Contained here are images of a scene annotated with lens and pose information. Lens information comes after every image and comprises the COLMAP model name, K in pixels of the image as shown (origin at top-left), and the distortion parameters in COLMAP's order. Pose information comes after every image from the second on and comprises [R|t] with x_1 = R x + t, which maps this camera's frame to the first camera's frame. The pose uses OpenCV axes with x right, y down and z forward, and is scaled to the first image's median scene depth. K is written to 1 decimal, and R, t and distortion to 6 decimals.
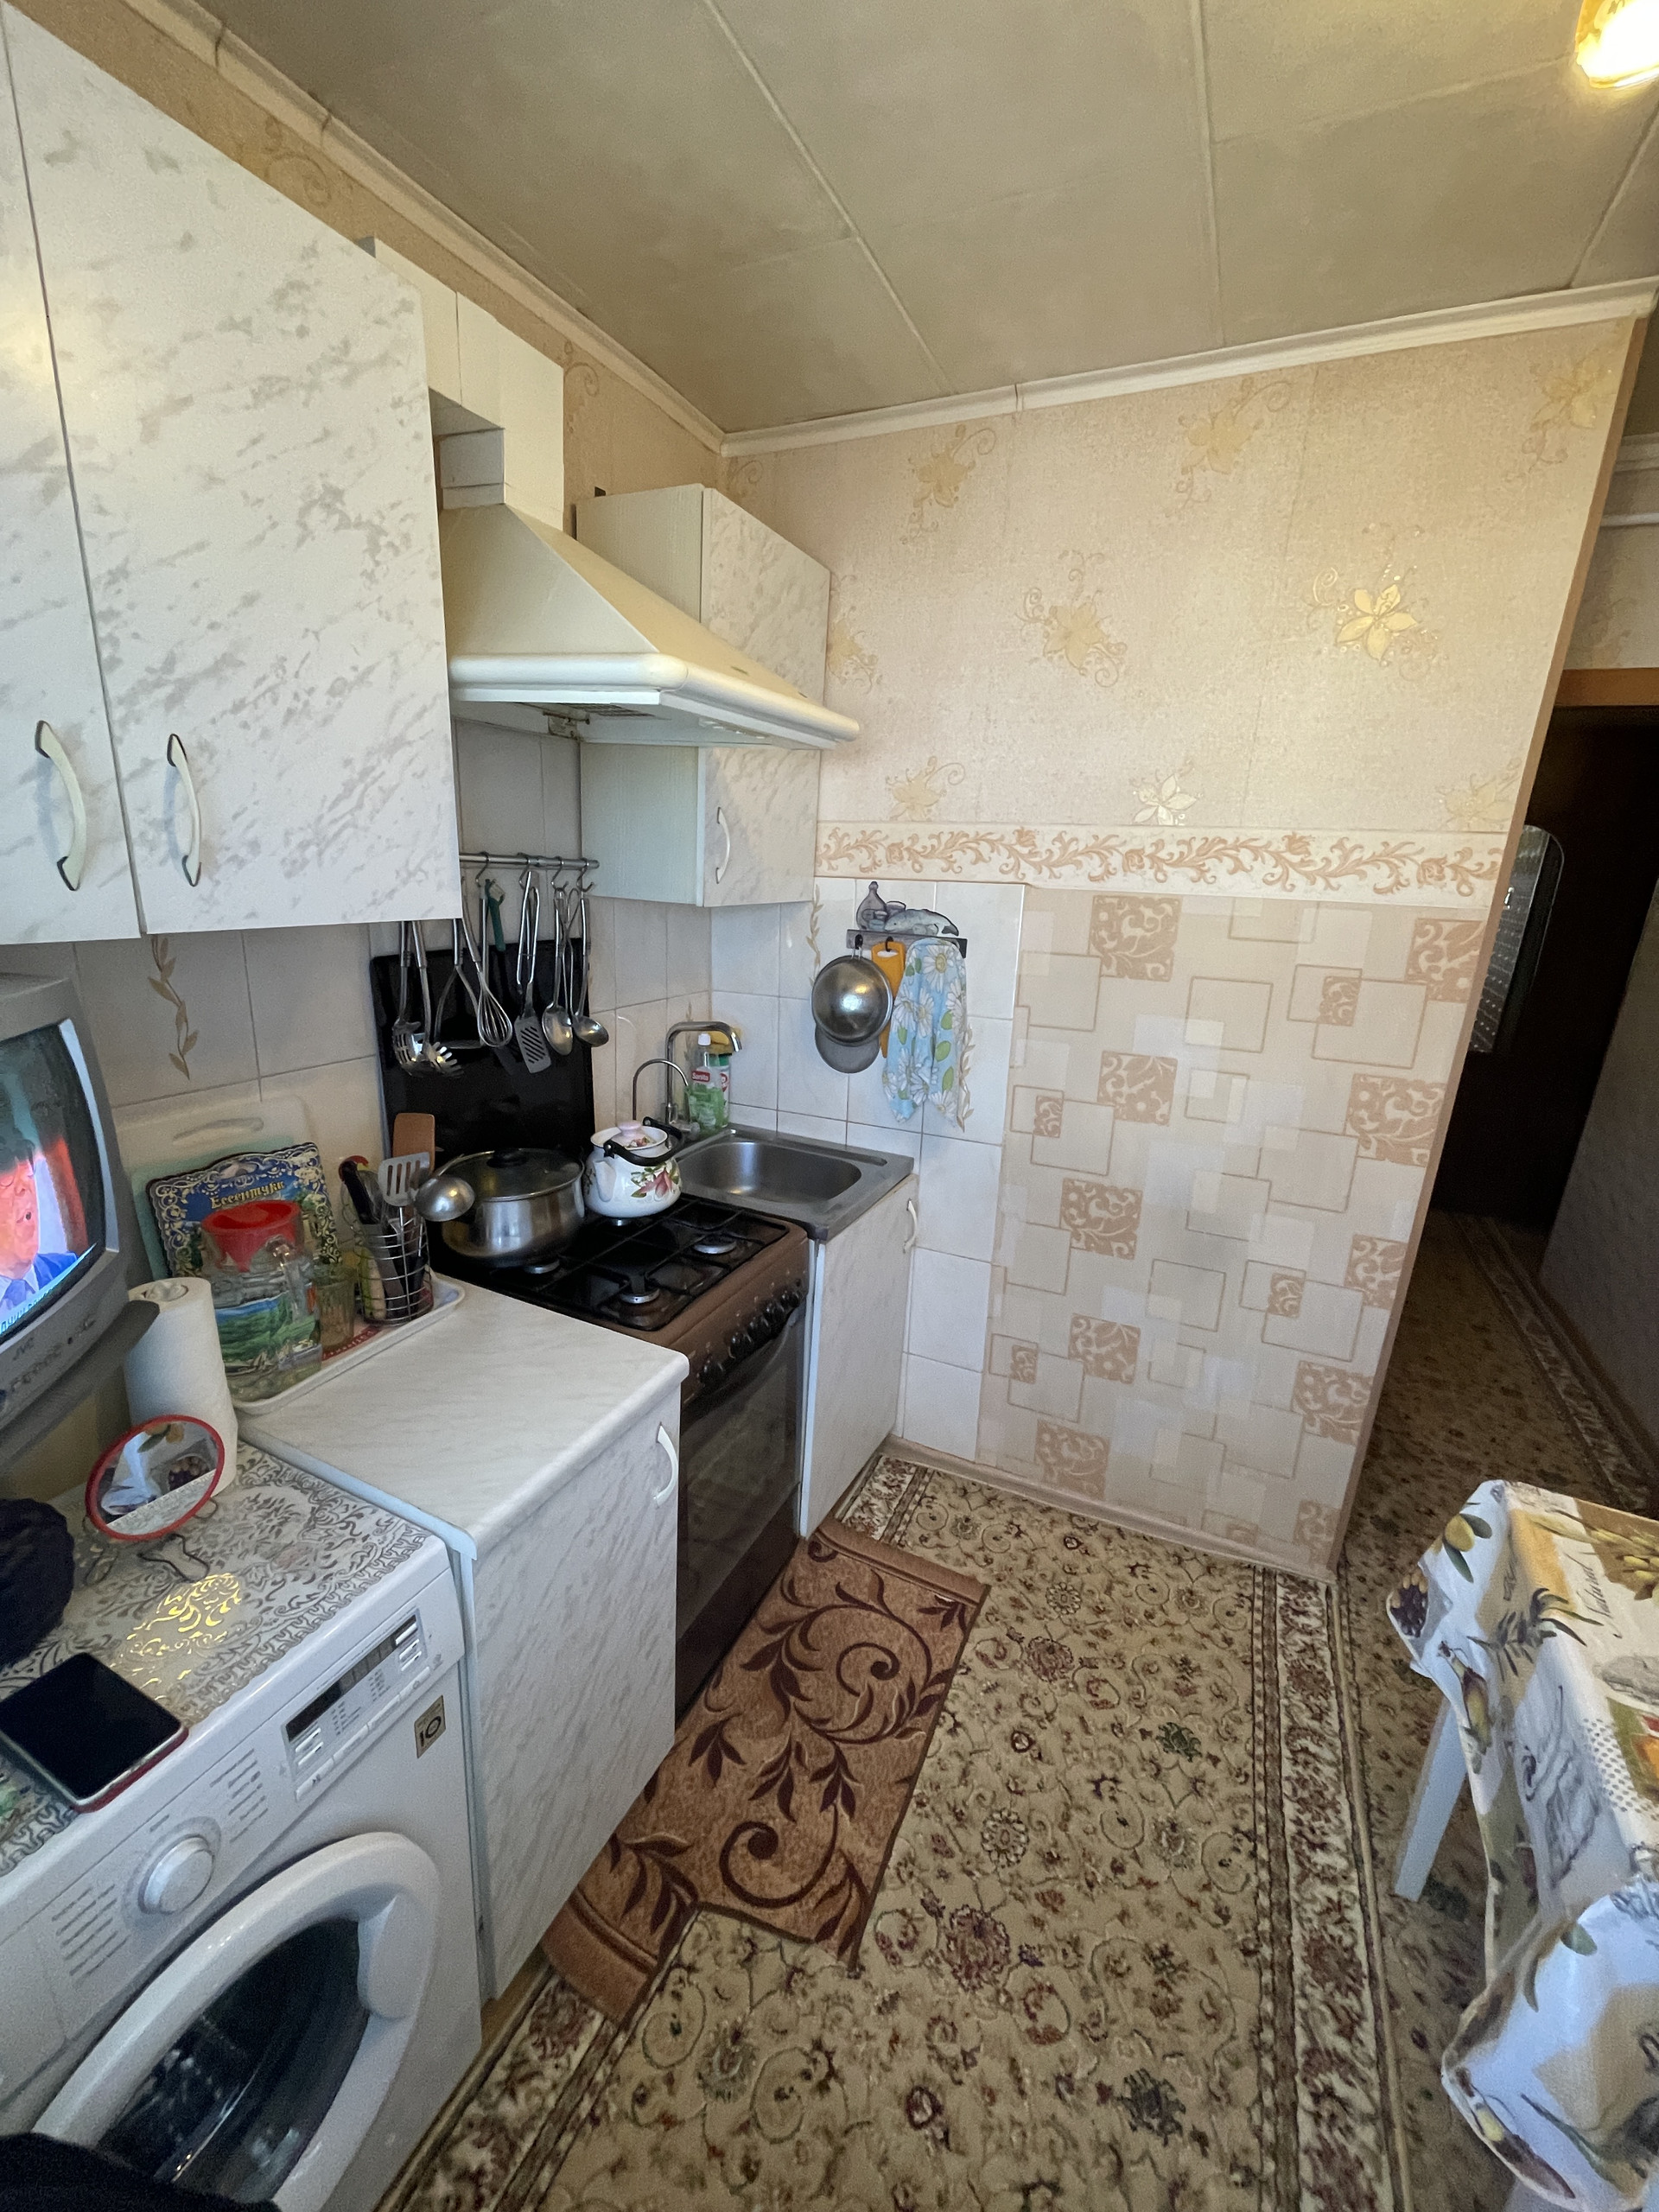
lens RADIAL K [[896.2, 0, 827.5], [0, 896.2, 1101.6], [0, 0, 1]] dist [-0.009469, 0.007287]
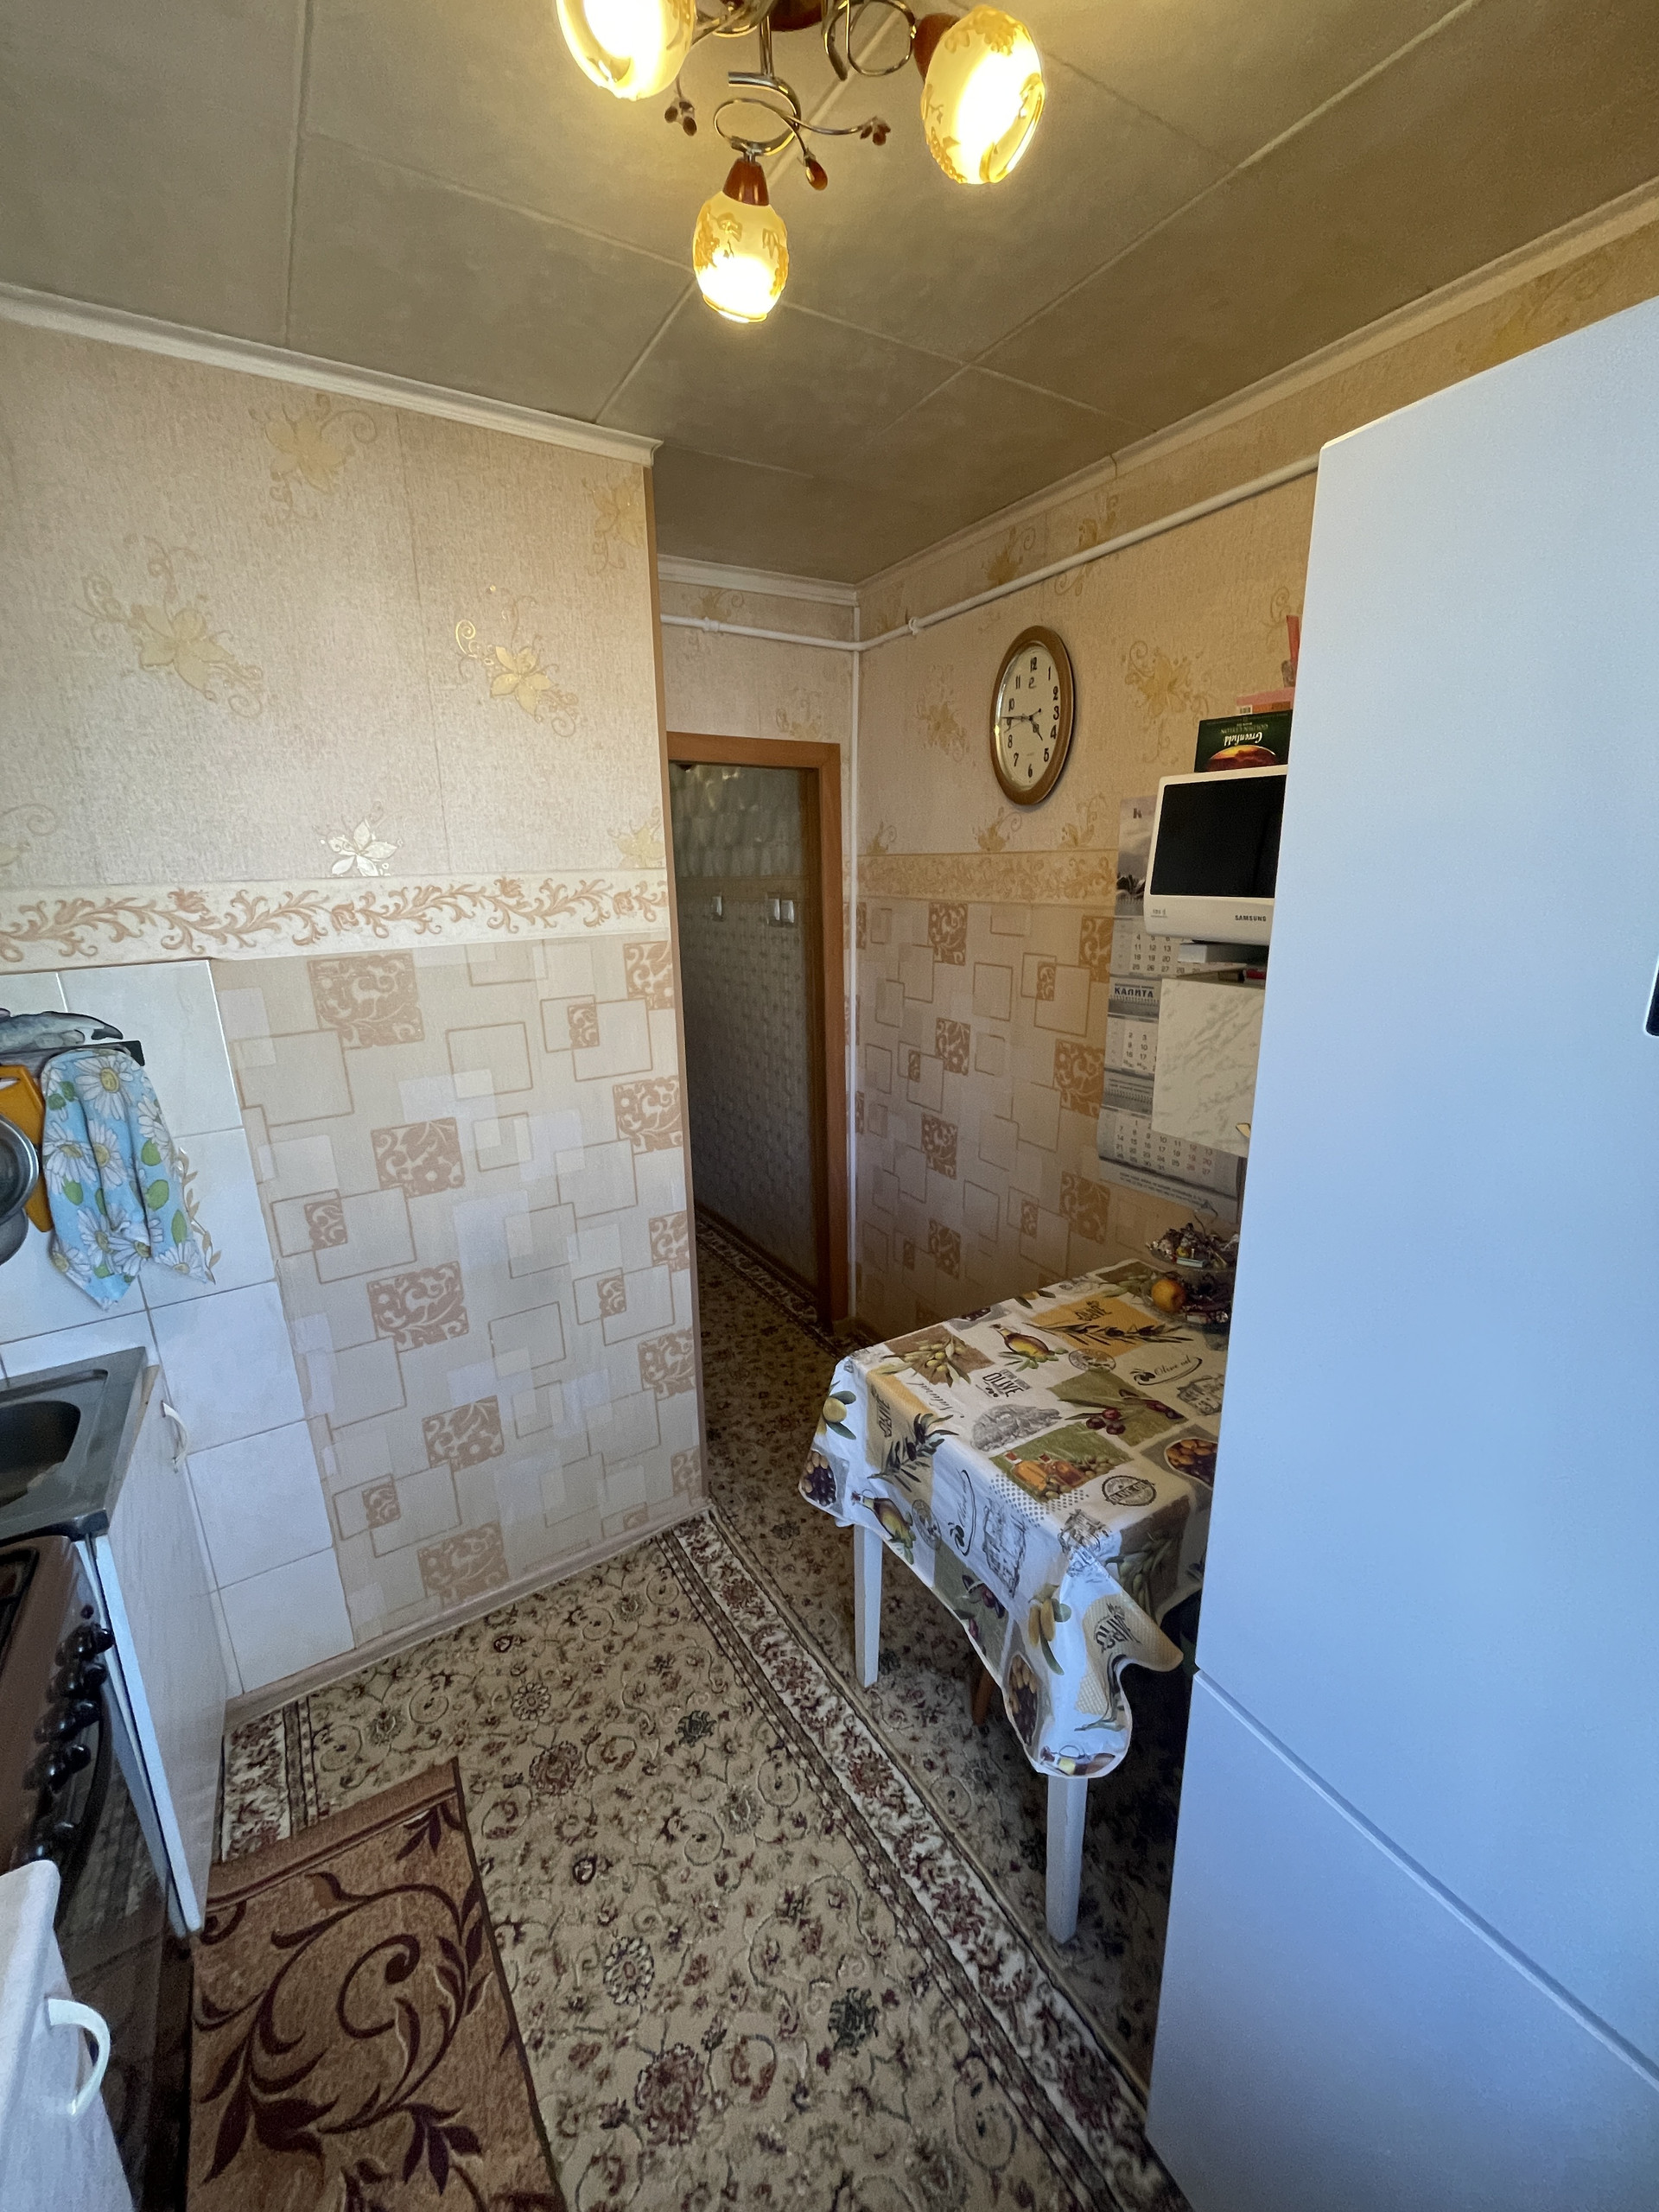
lens RADIAL K [[886.6, 0, 832.6], [0, 886.6, 1100.2], [0, 0, 1]] dist [-0.004513, 0.000052]
pose [[0.535081, -0.266910, 0.801528, -0.159486], [0.268412, 0.953329, 0.138274, -0.096839], [-0.801026, 0.141152, 0.581750, 0.145017]]
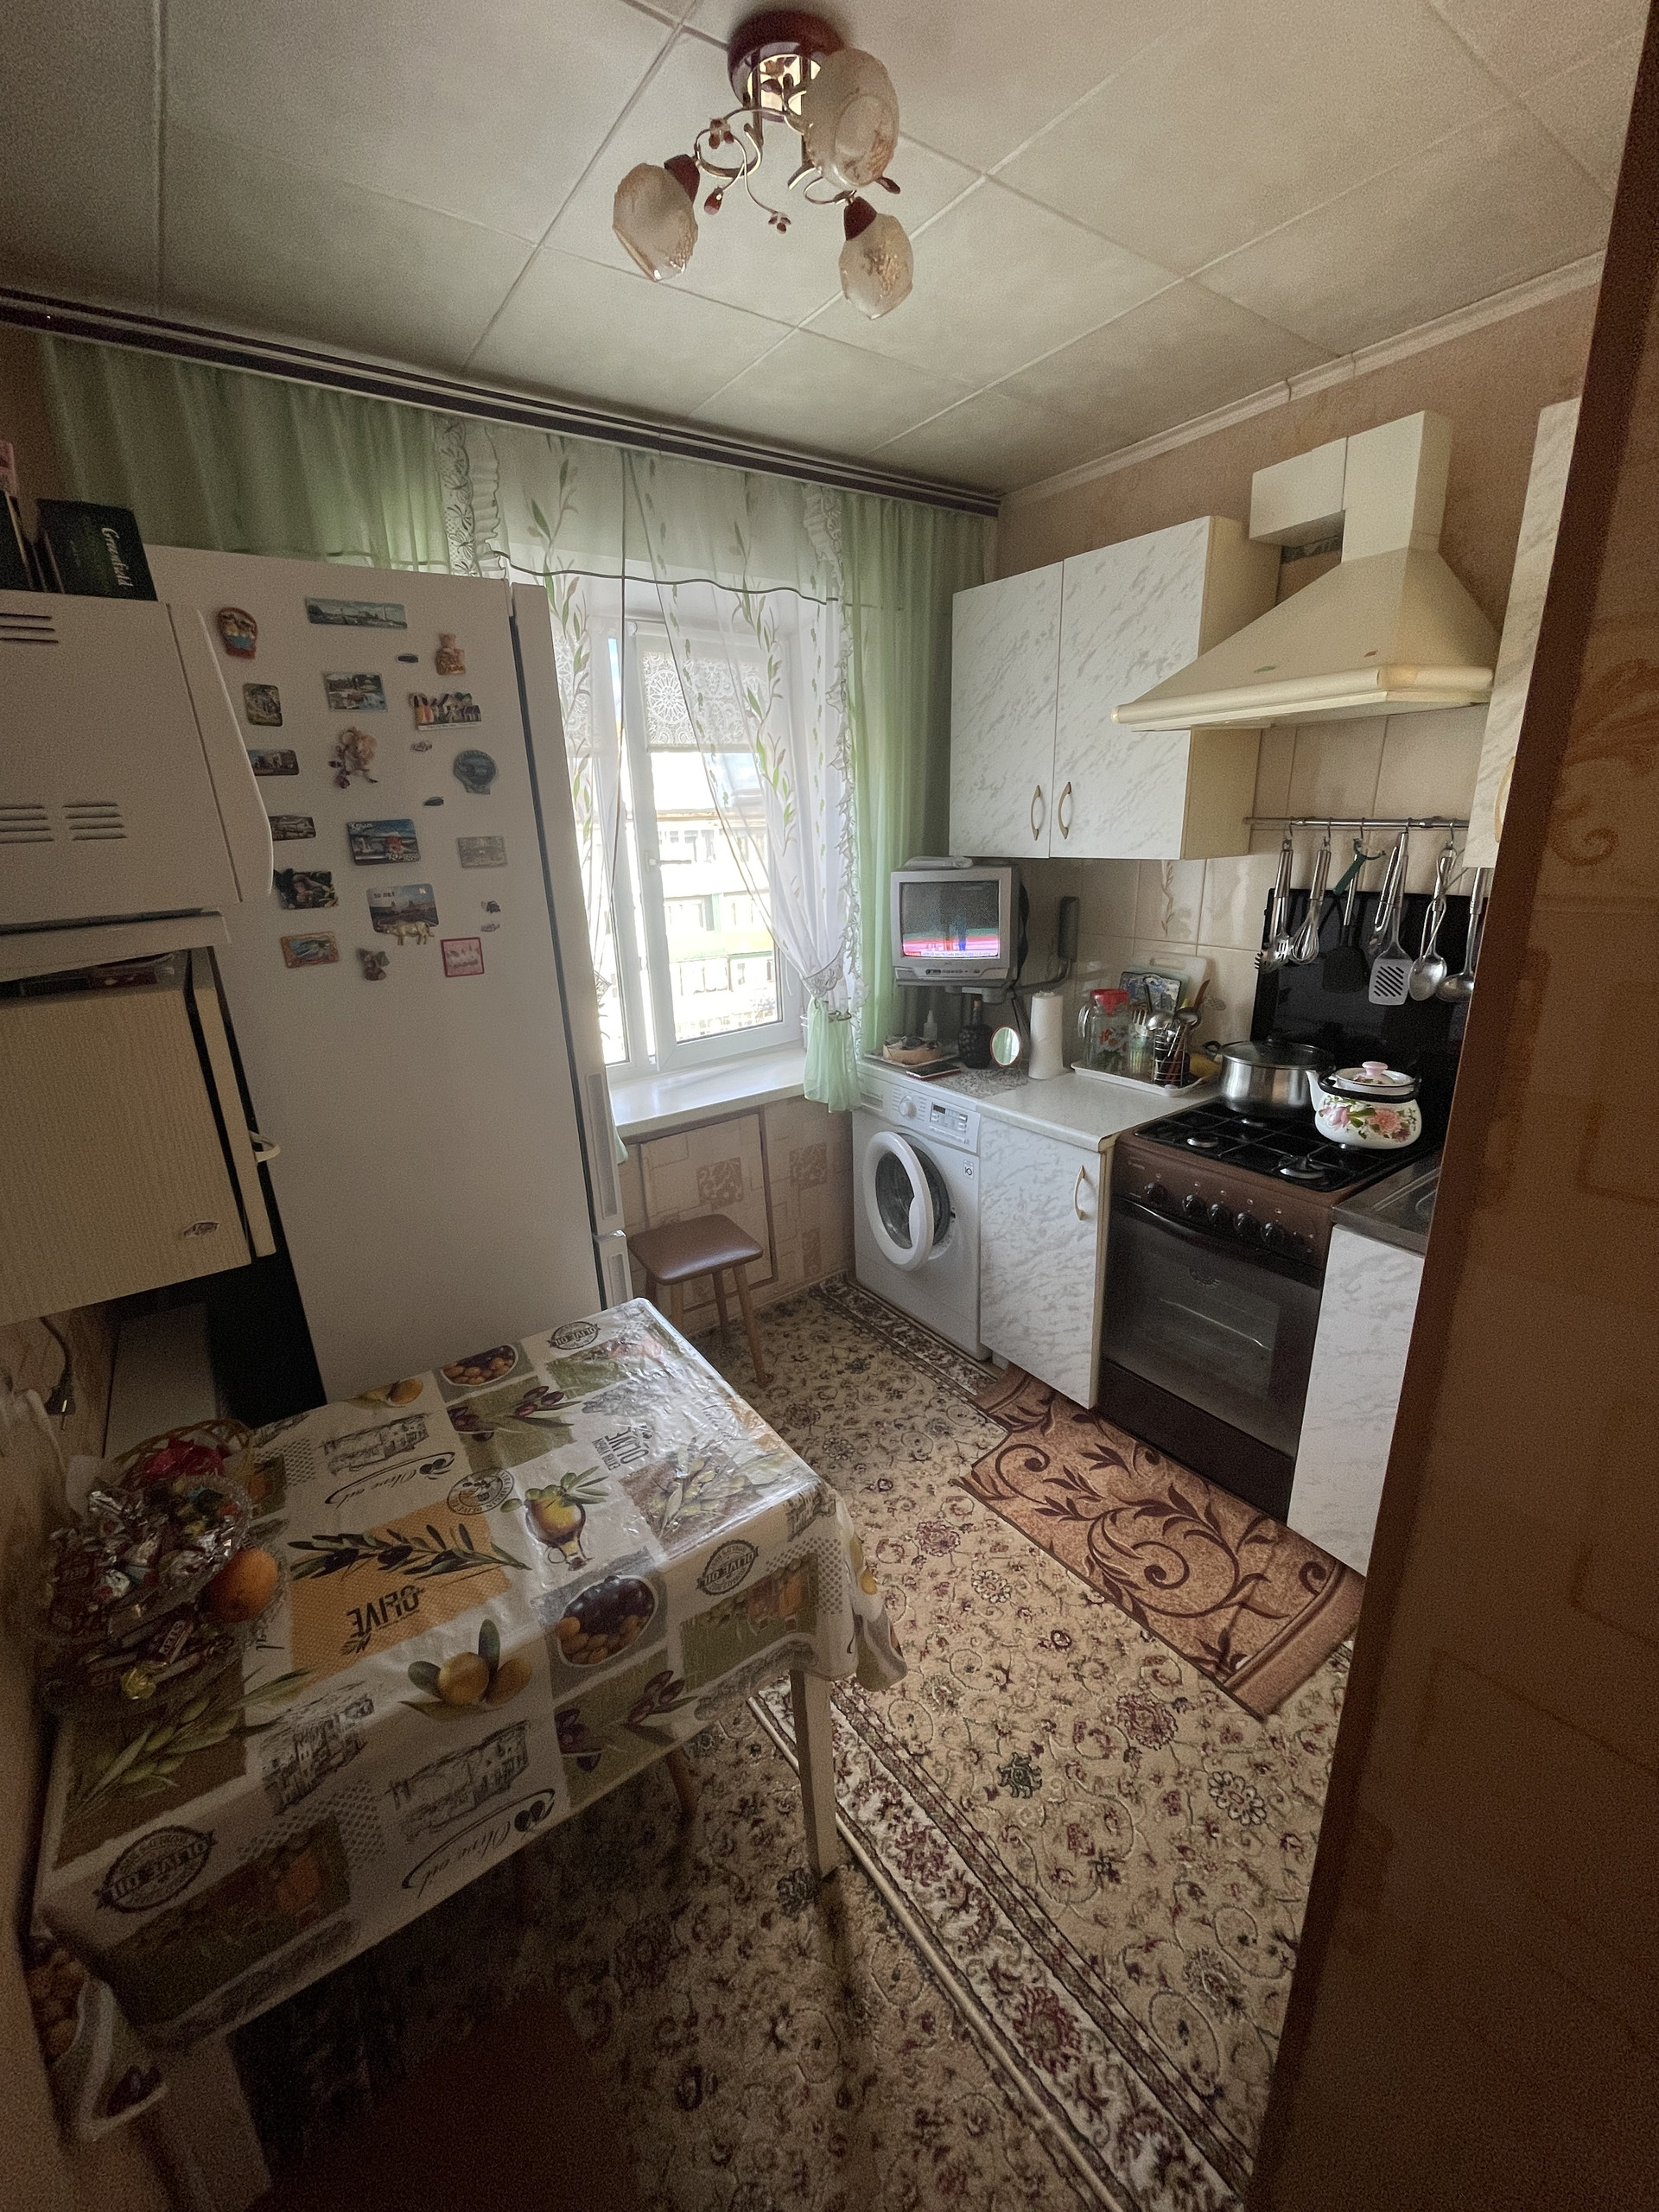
lens RADIAL K [[896.2, 0, 827.5], [0, 896.2, 1101.6], [0, 0, 1]] dist [-0.009469, 0.007287]
pose [[-0.487112, 0.239658, -0.839813, 1.068517], [-0.218611, 0.897538, 0.382930, -0.213969], [0.845536, 0.370122, -0.384810, 0.902813]]
